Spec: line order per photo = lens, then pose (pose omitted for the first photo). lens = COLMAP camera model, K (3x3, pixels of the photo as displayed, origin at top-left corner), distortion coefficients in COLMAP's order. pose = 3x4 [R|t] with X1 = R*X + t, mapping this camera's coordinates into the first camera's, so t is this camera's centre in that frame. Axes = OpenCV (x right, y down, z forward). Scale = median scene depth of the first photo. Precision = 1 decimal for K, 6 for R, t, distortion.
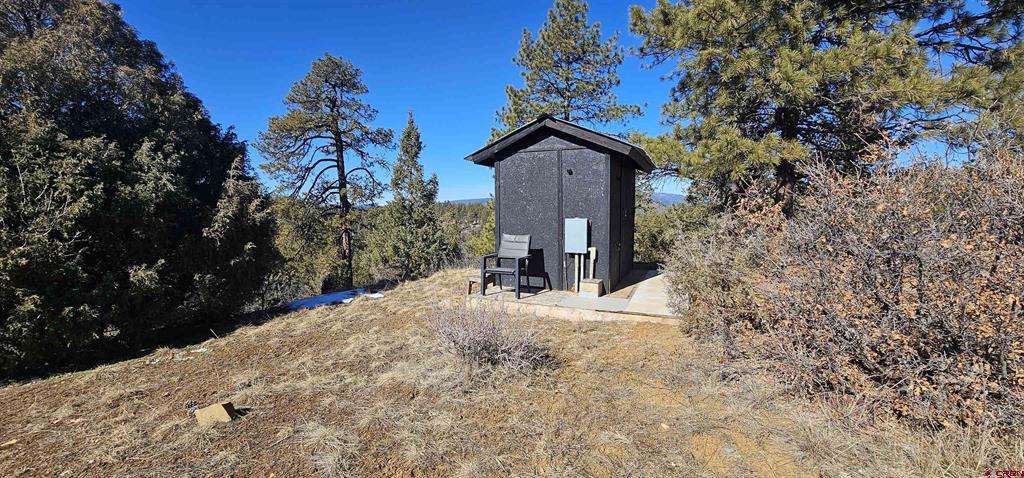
lens RADIAL K [[418.7, 0, 515.0], [0, 418.7, 245.2], [0, 0, 1]] dist [0.000750, 0.000128]
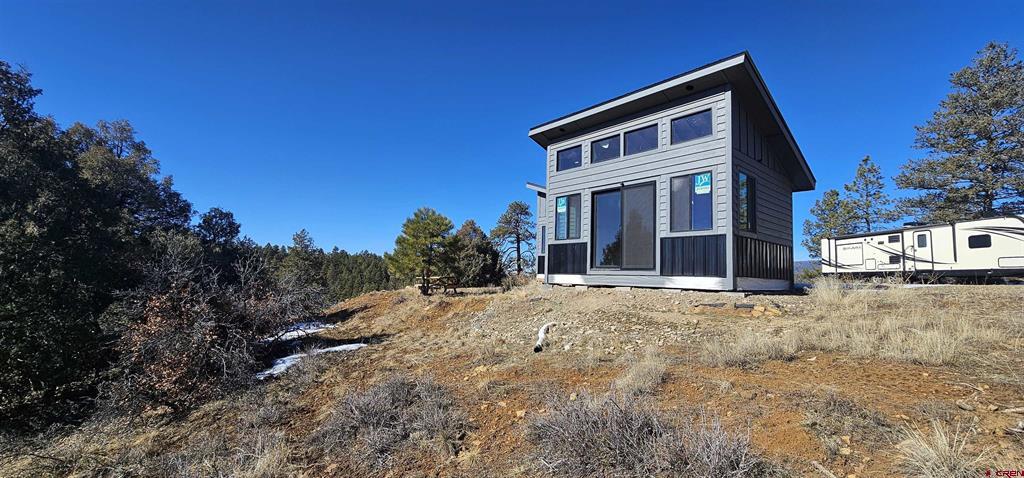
lens RADIAL K [[418.7, 0, 515.0], [0, 418.7, 245.2], [0, 0, 1]] dist [0.000750, 0.000128]
pose [[0.922000, -0.004777, -0.387161, 0.374510], [-0.060665, 0.985792, -0.156634, 0.112502], [0.382408, 0.167904, 0.908610, -0.903925]]
